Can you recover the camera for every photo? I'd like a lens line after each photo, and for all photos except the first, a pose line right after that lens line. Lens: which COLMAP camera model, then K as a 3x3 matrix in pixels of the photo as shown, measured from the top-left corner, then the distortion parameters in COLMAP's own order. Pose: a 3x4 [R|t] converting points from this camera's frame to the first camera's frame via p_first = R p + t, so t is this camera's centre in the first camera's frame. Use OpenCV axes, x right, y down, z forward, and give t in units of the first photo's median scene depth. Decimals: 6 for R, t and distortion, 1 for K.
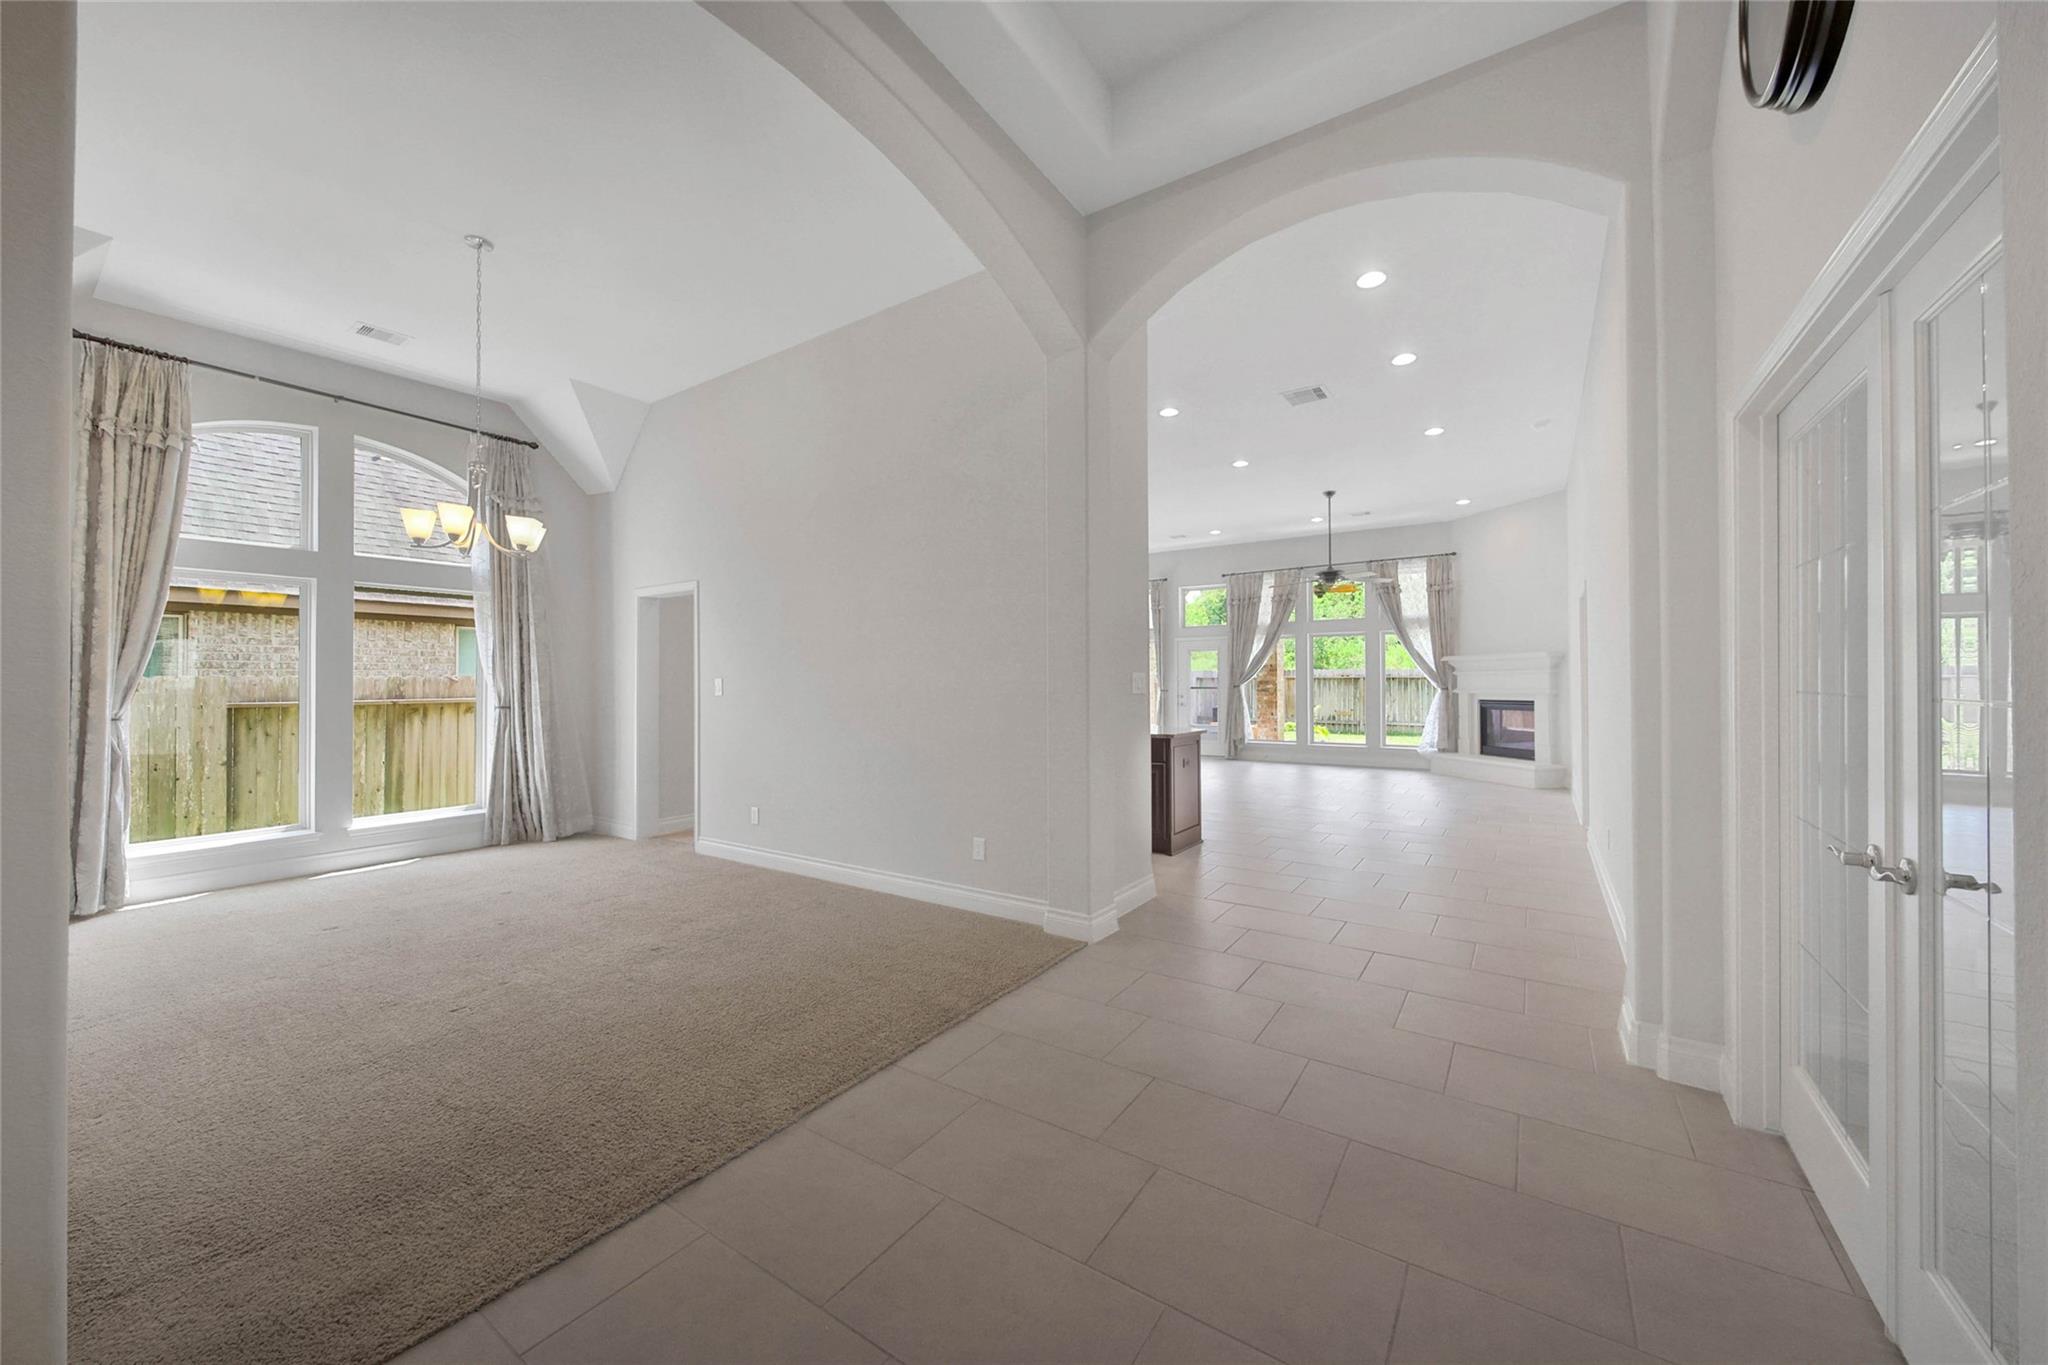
lens RADIAL K [[730.9, 0, 1025.6], [0, 730.9, 677.9], [0, 0, 1]] dist [-0.005053, -0.000249]
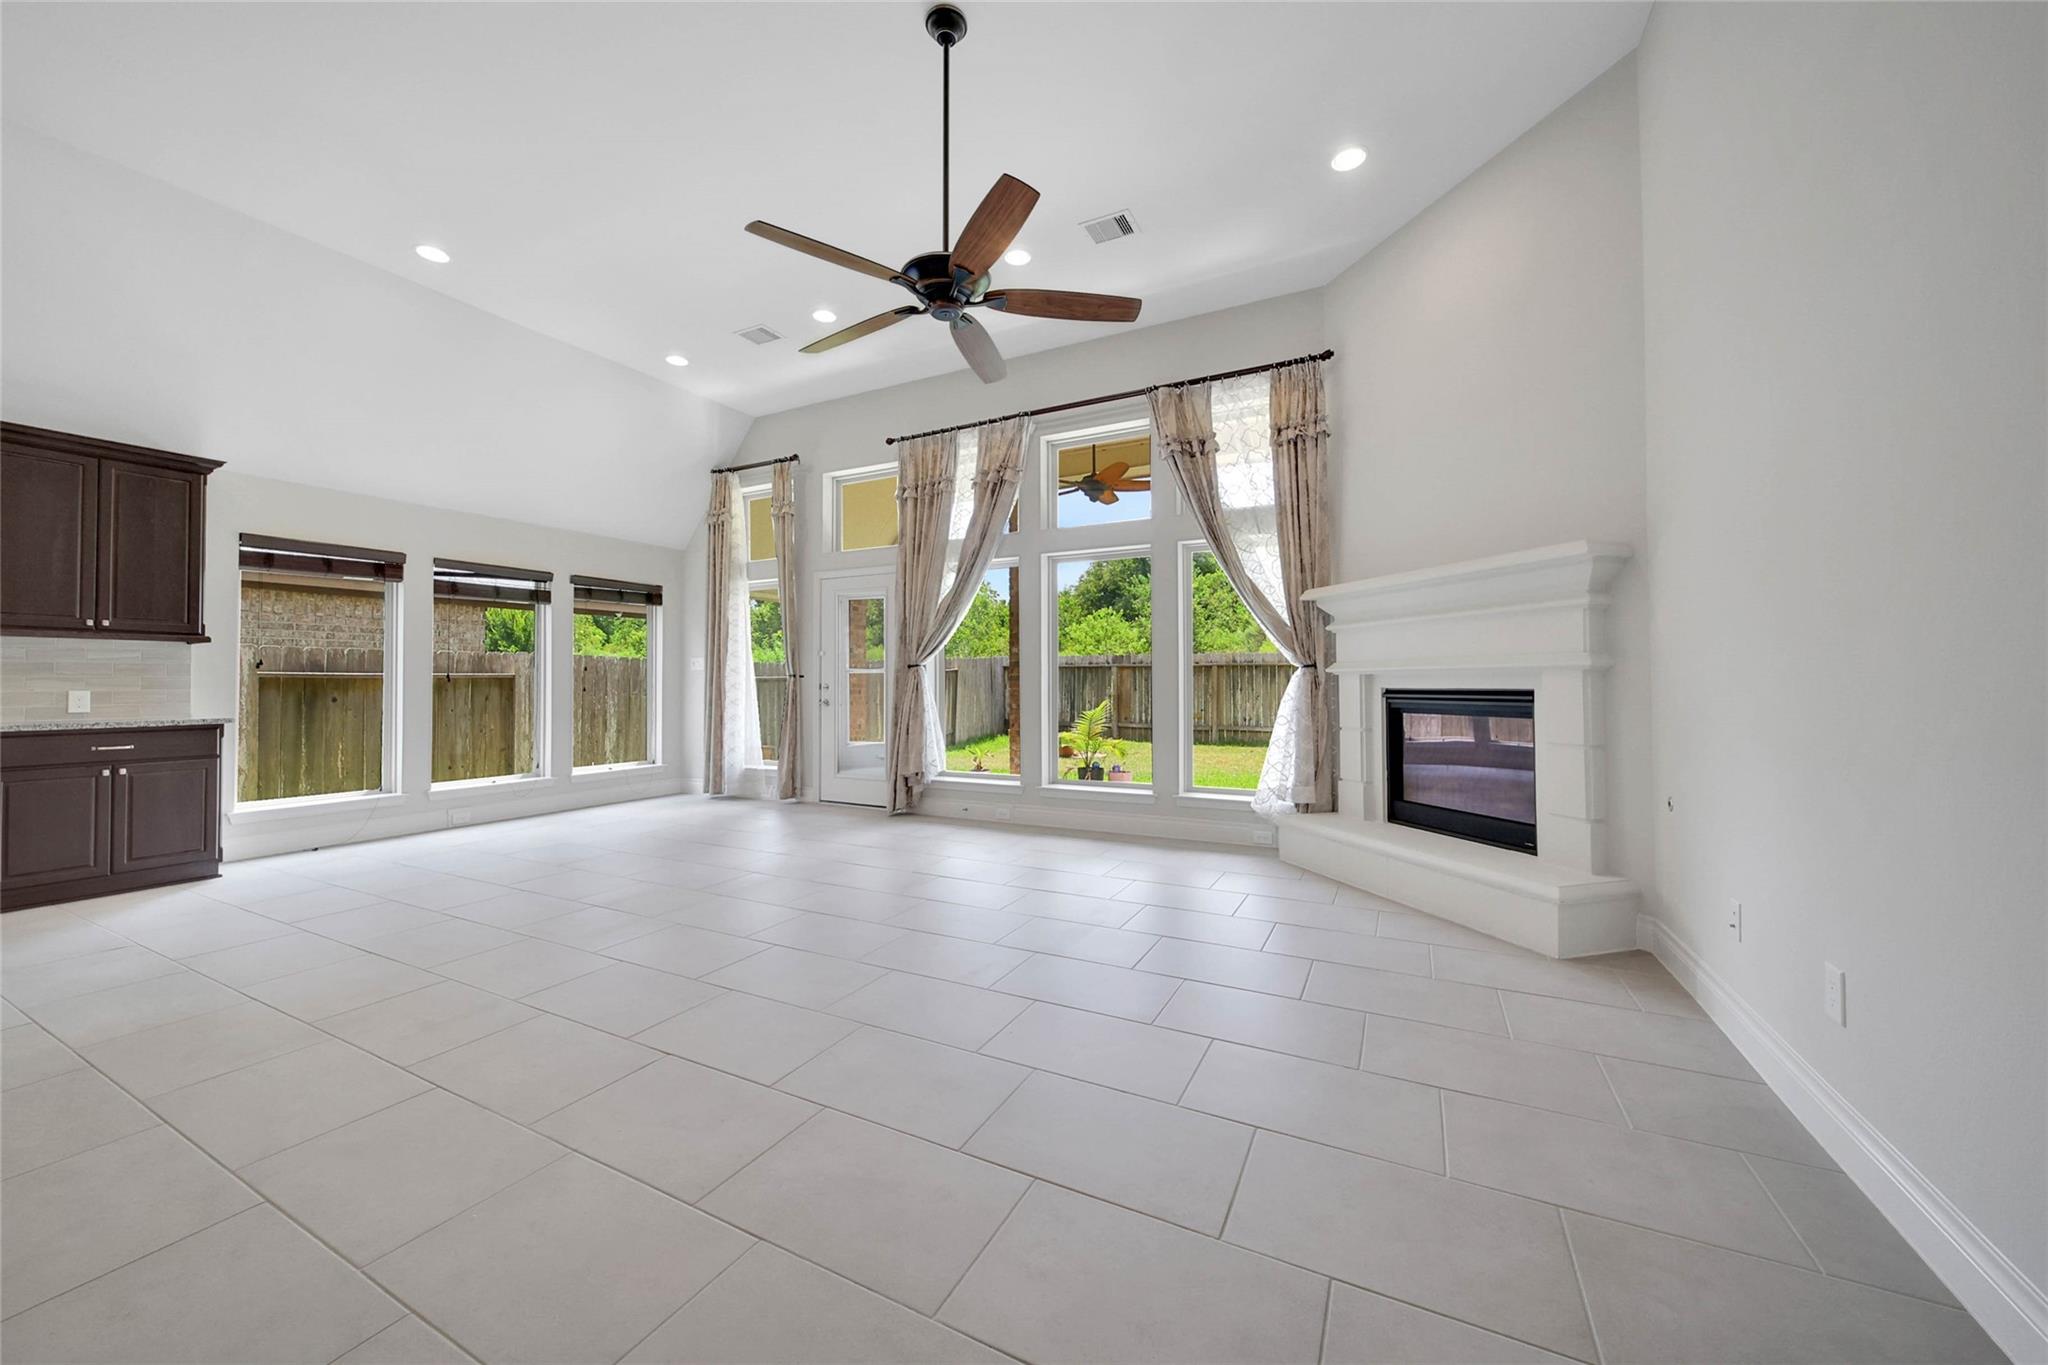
lens RADIAL K [[730.9, 0, 1017.9], [0, 730.9, 670.0], [0, 0, 1]] dist [-0.005053, -0.000249]
pose [[0.993610, 0.005612, 0.112731, 0.349341], [-0.004019, 0.999889, -0.014354, 0.024591], [-0.112799, 0.013810, 0.993522, 0.581082]]
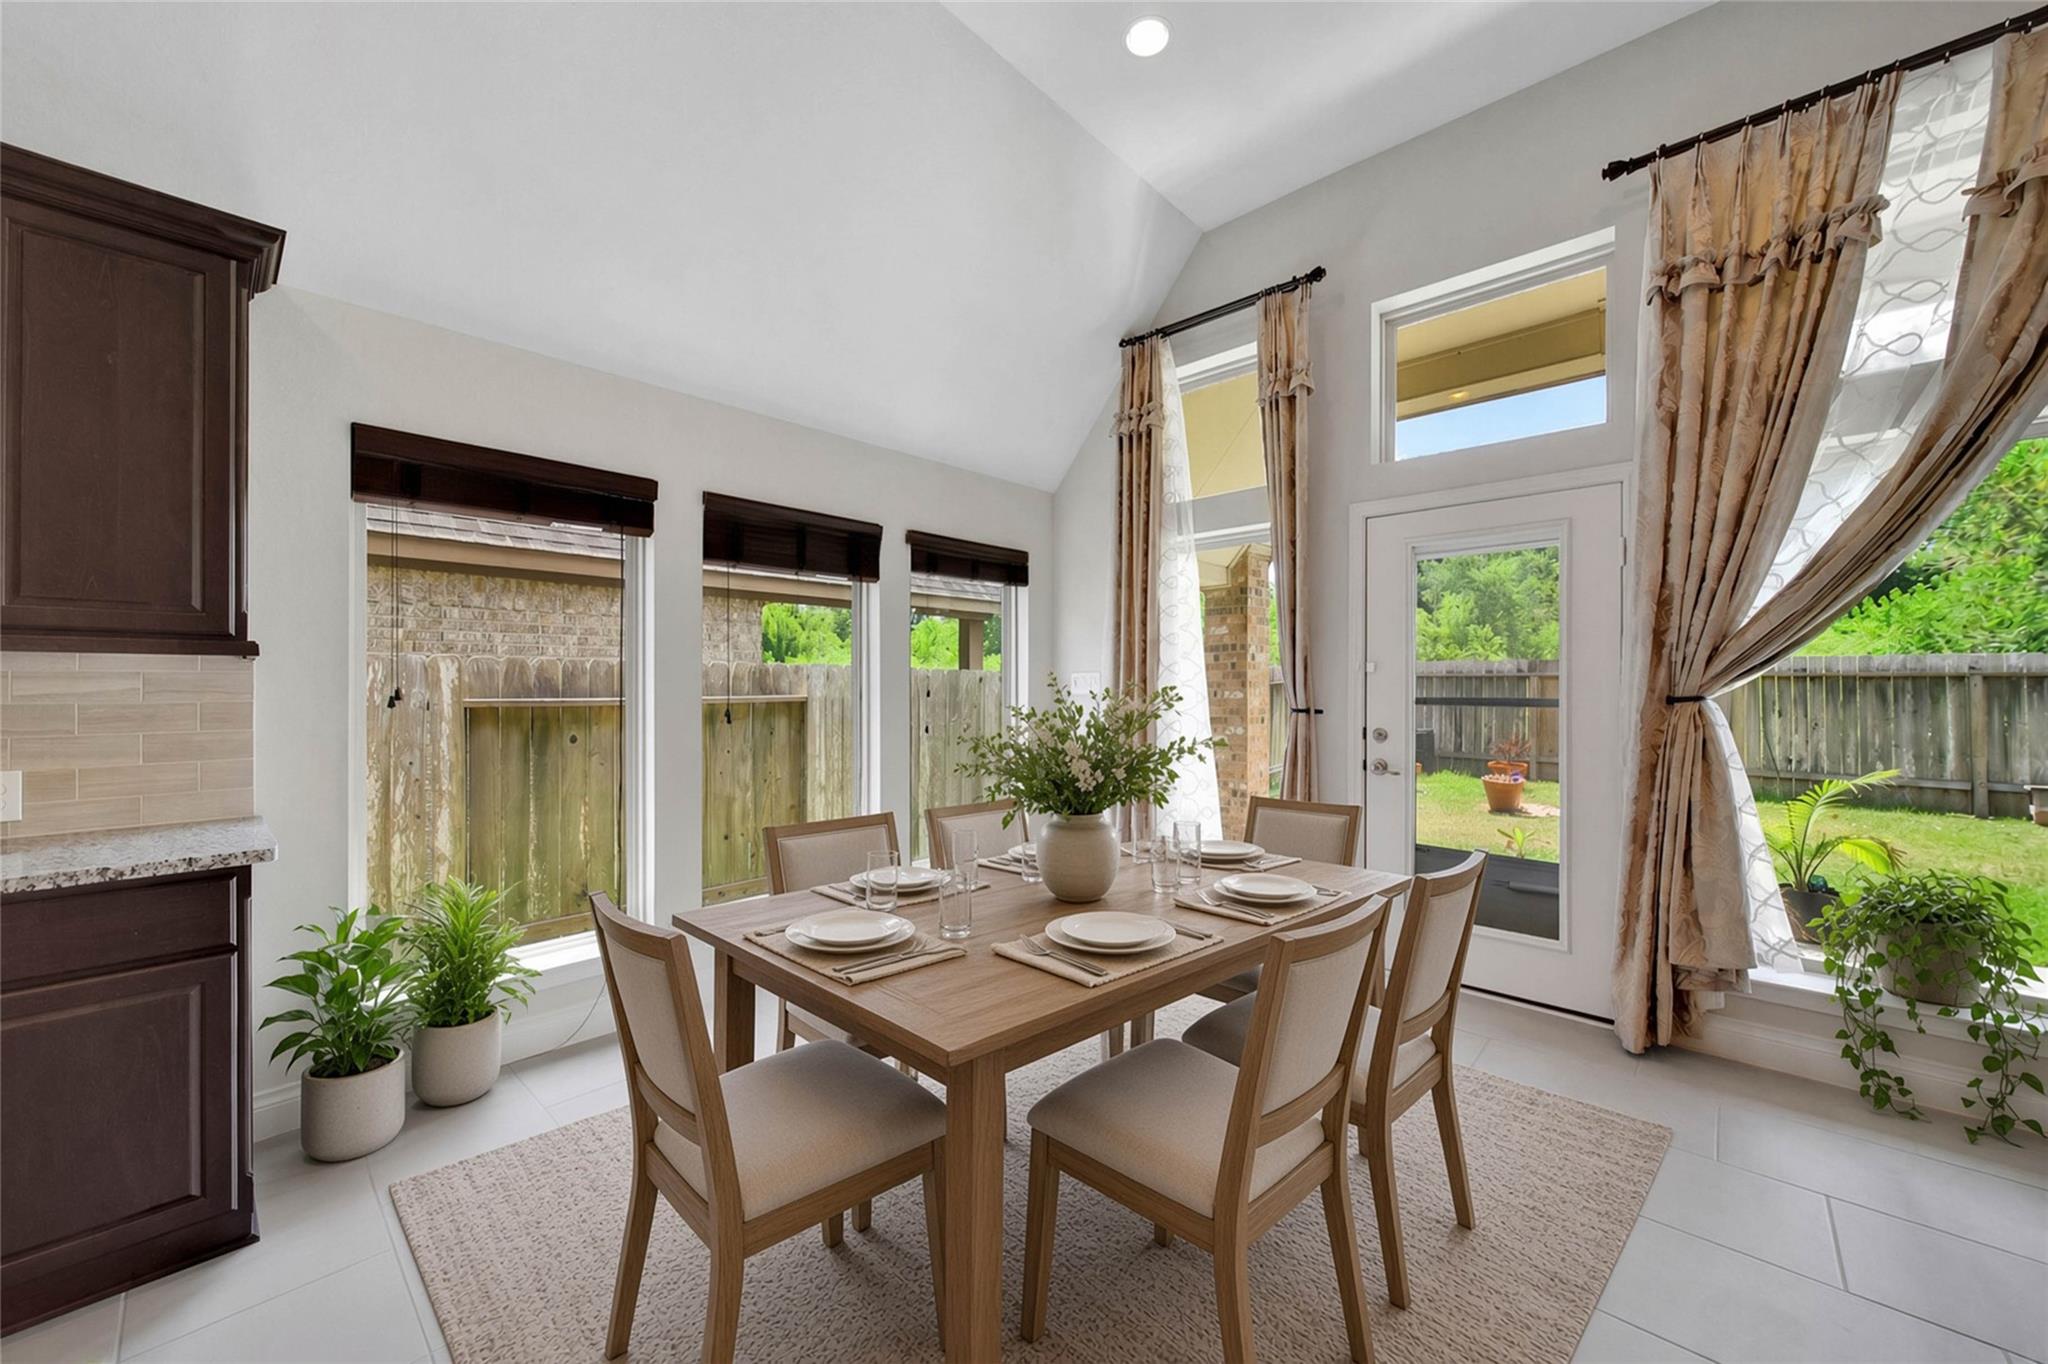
lens RADIAL K [[730.9, 0, 1018.9], [0, 730.9, 688.7], [0, 0, 1]] dist [-0.005053, -0.000249]
pose [[0.988080, 0.010567, -0.153576, 0.156053], [-0.009194, 0.999911, 0.009653, 0.010045], [0.153664, -0.008126, 0.988090, 0.885564]]
